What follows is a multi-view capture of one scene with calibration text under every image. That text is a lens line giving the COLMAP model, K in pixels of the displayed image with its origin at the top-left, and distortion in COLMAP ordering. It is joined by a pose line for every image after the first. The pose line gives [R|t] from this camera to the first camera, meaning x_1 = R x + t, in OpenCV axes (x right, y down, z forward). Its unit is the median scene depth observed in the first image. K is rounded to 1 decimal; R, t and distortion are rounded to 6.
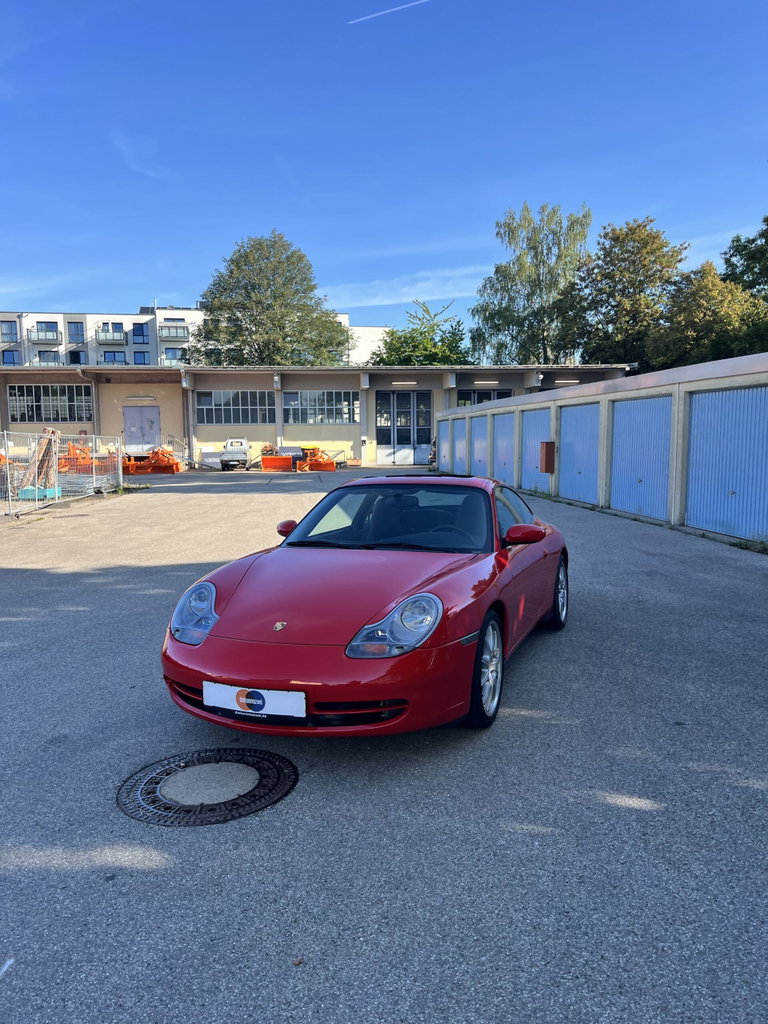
lens RADIAL K [[769.3, 0, 384.0], [0, 769.3, 512.0], [0, 0, 1]] dist [0.049397, -0.065044]
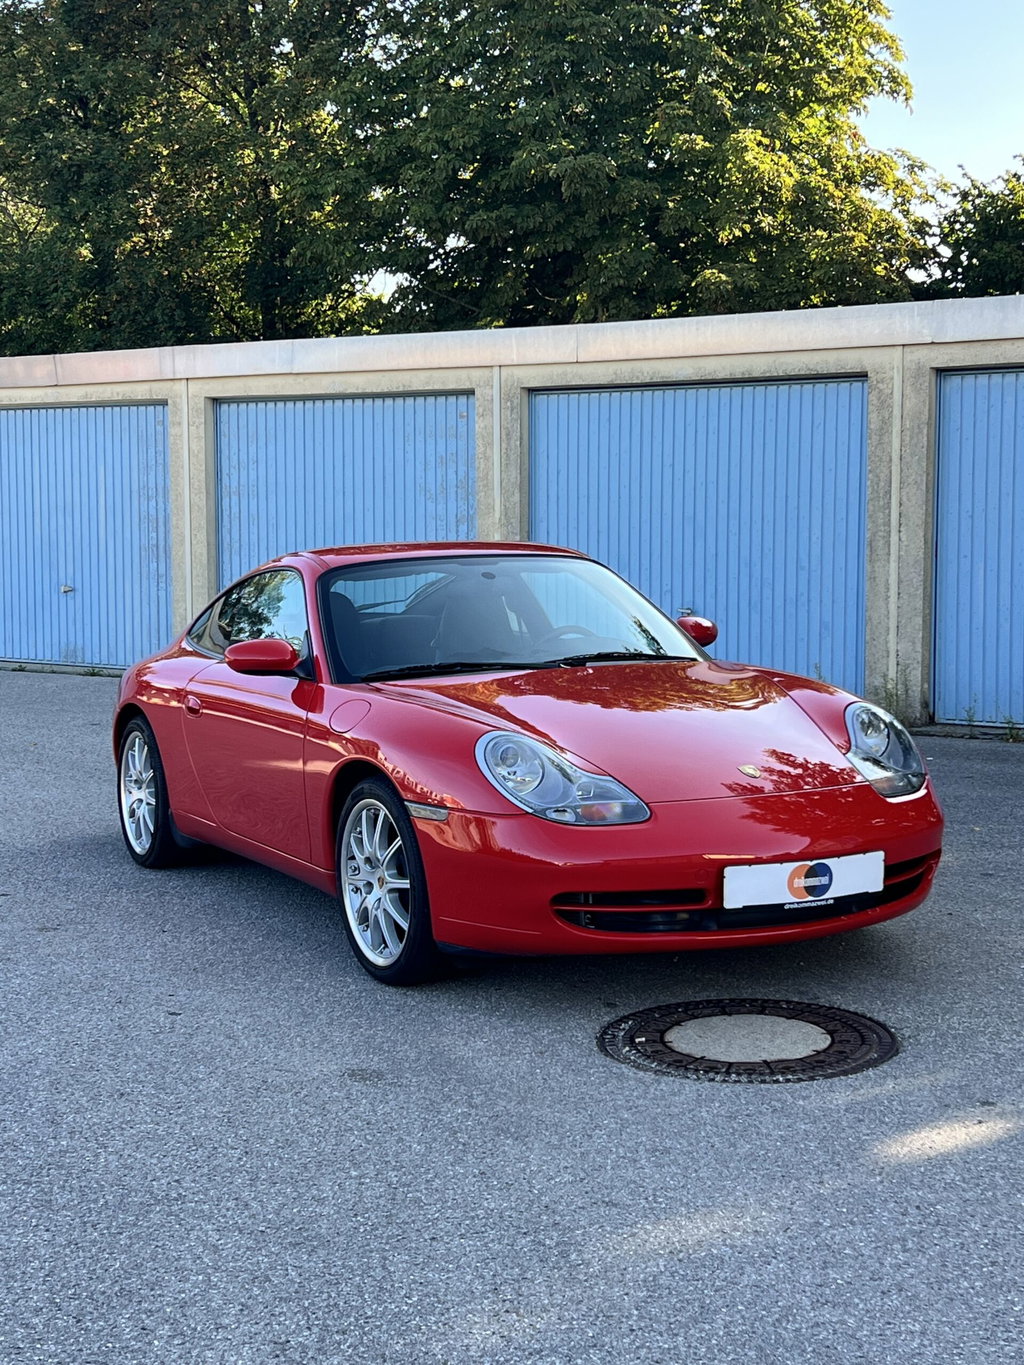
lens RADIAL K [[1988.2, 0, 512.0], [0, 1988.2, 682.5], [0, 0, 1]] dist [0.150808, -0.369761]
pose [[0.668887, -0.061488, 0.740817, -0.327489], [0.070386, 0.997335, 0.019226, 0.008710], [-0.740024, 0.039283, 0.671432, 0.022910]]
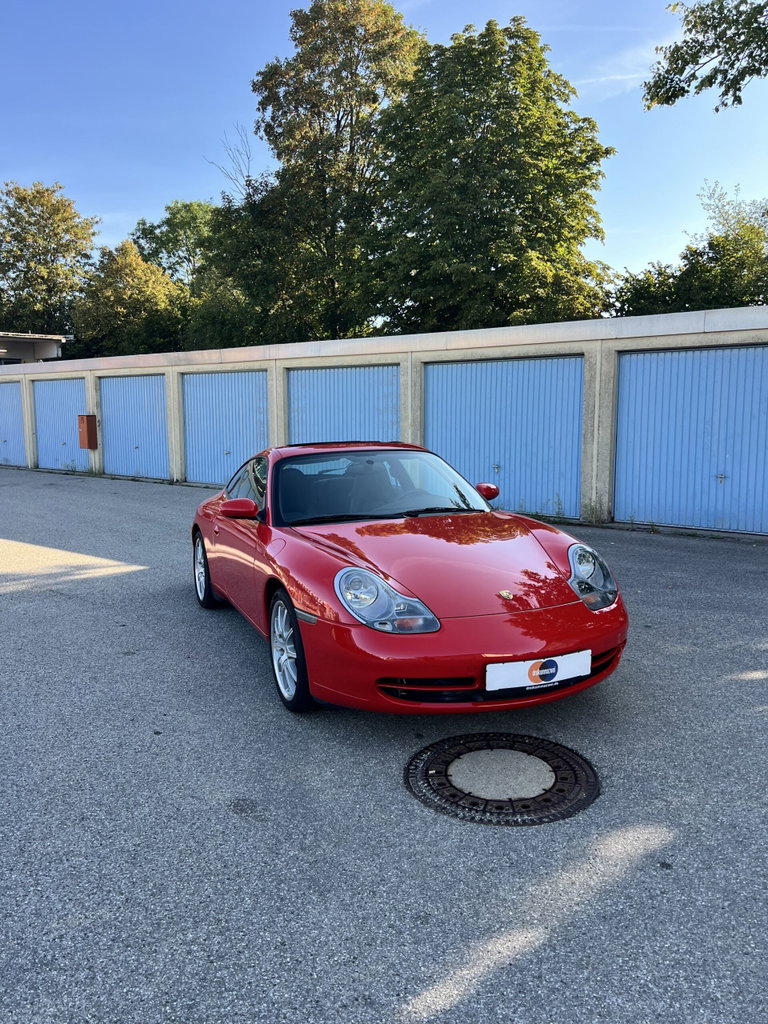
lens RADIAL K [[769.3, 0, 384.0], [0, 769.3, 512.0], [0, 0, 1]] dist [0.049397, -0.065044]
pose [[0.722214, -0.085891, 0.686316, -0.208354], [0.065979, 0.996290, 0.055254, -0.003887], [-0.688515, 0.005377, 0.725202, 0.097127]]
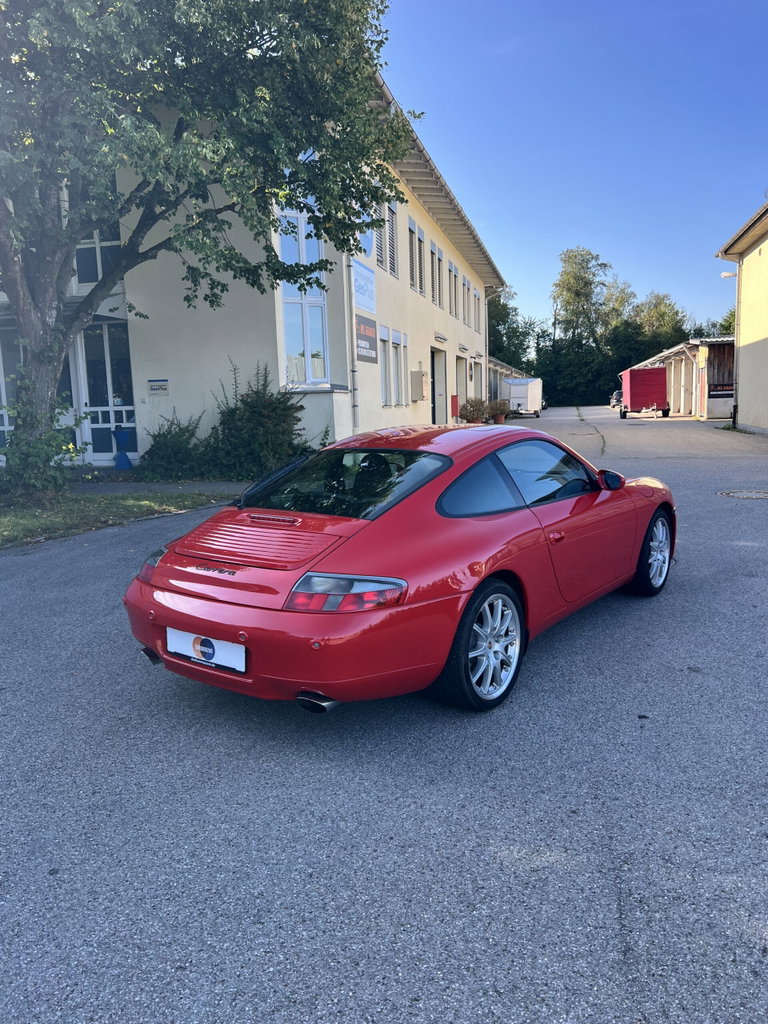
lens RADIAL K [[779.5, 0, 384.0], [0, 779.5, 512.0], [0, 0, 1]] dist [0.121211, -0.238558]
pose [[-0.960023, 0.005358, 0.279869, -0.045431], [0.069228, 0.973302, 0.218837, -0.054387], [-0.271225, 0.229464, -0.934764, 0.667071]]
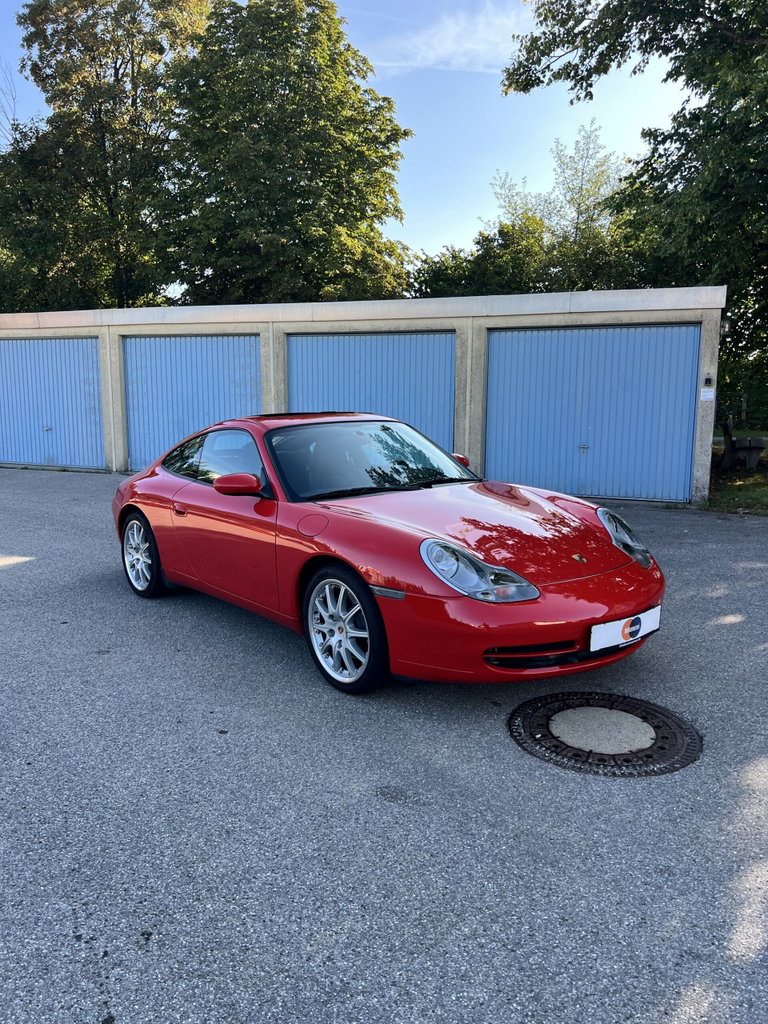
lens RADIAL K [[772.7, 0, 384.6], [0, 772.7, 512.1], [0, 0, 1]] dist [0.048437, -0.059310]
pose [[0.491711, -0.128524, 0.861221, -0.256436], [0.076122, 0.991605, 0.104520, -0.007320], [-0.867425, 0.014164, 0.497366, 0.169949]]
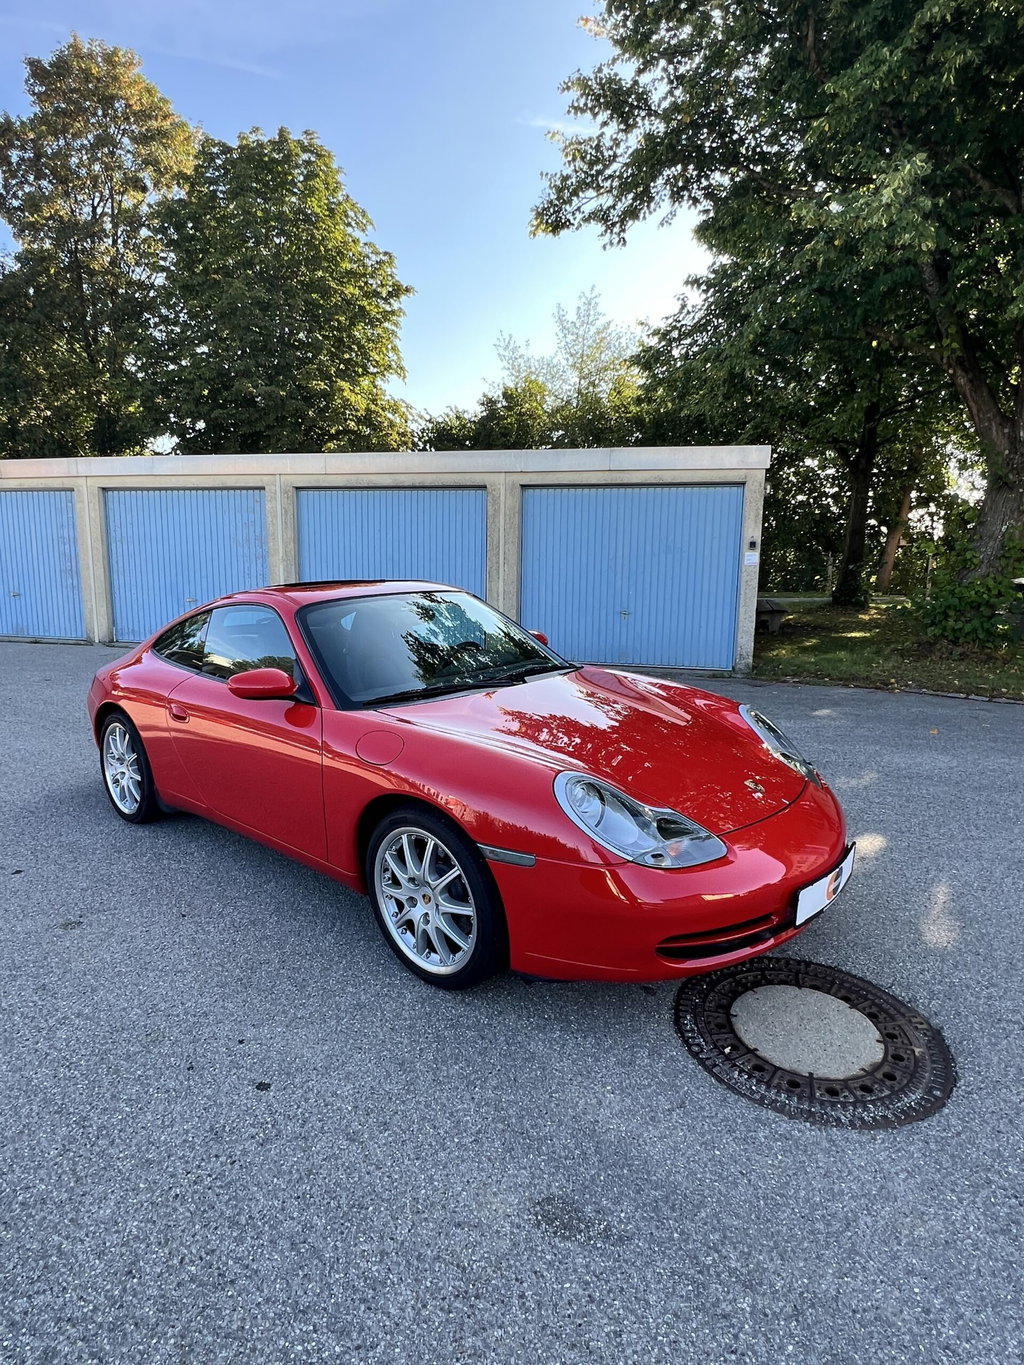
lens RADIAL K [[745.4, 0, 496.6], [0, 745.4, 679.2], [0, 0, 1]] dist [-0.006296, 0.000308]
pose [[0.354340, -0.150257, 0.922966, -0.198383], [0.077626, 0.988326, 0.131096, -0.013890], [-0.931889, 0.025194, 0.361868, 0.227285]]
